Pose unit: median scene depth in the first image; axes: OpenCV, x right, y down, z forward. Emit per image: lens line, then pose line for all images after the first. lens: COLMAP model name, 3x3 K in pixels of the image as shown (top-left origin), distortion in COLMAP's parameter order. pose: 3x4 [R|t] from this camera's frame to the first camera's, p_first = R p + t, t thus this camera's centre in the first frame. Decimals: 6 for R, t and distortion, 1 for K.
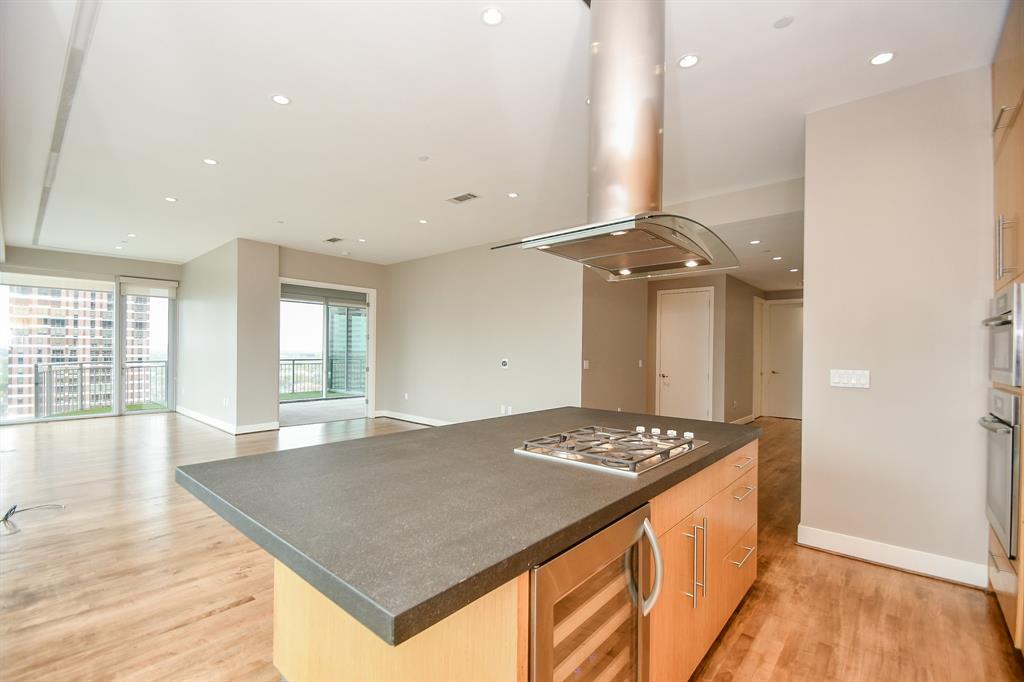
lens RADIAL K [[454.5, 0, 494.8], [0, 454.5, 352.9], [0, 0, 1]] dist [0.008373, -0.010221]
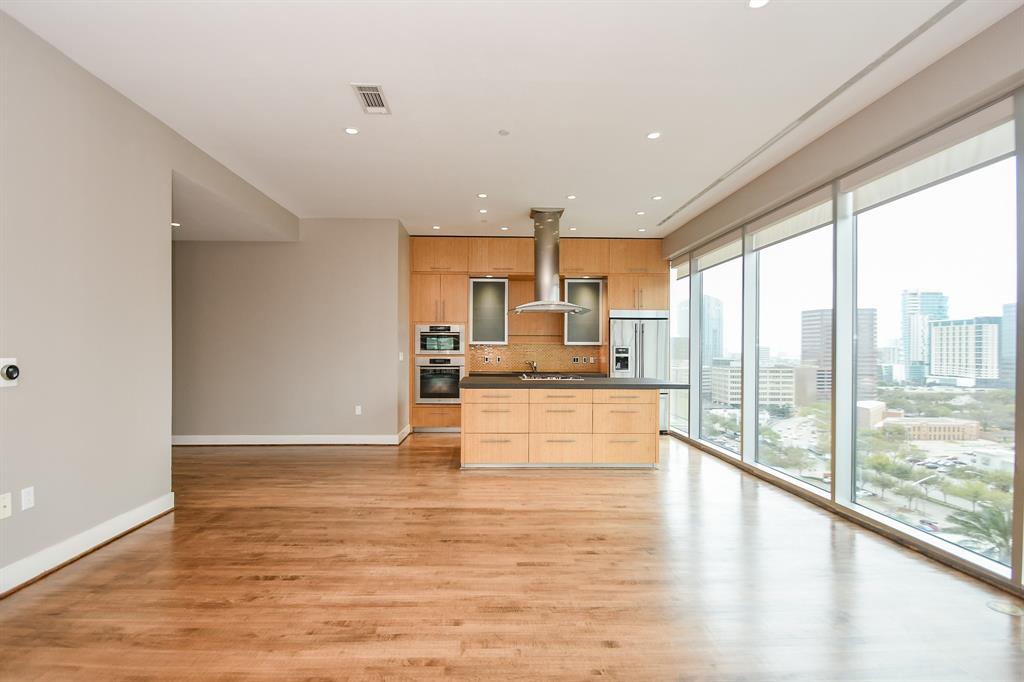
lens RADIAL K [[488.5, 0, 498.9], [0, 488.5, 350.6], [0, 0, 1]] dist [-0.000312, -0.005260]
pose [[-0.694998, -0.015453, 0.718846, -0.389999], [-0.007736, 0.999872, 0.014015, -0.000941], [-0.718970, 0.004180, -0.695028, 0.762100]]
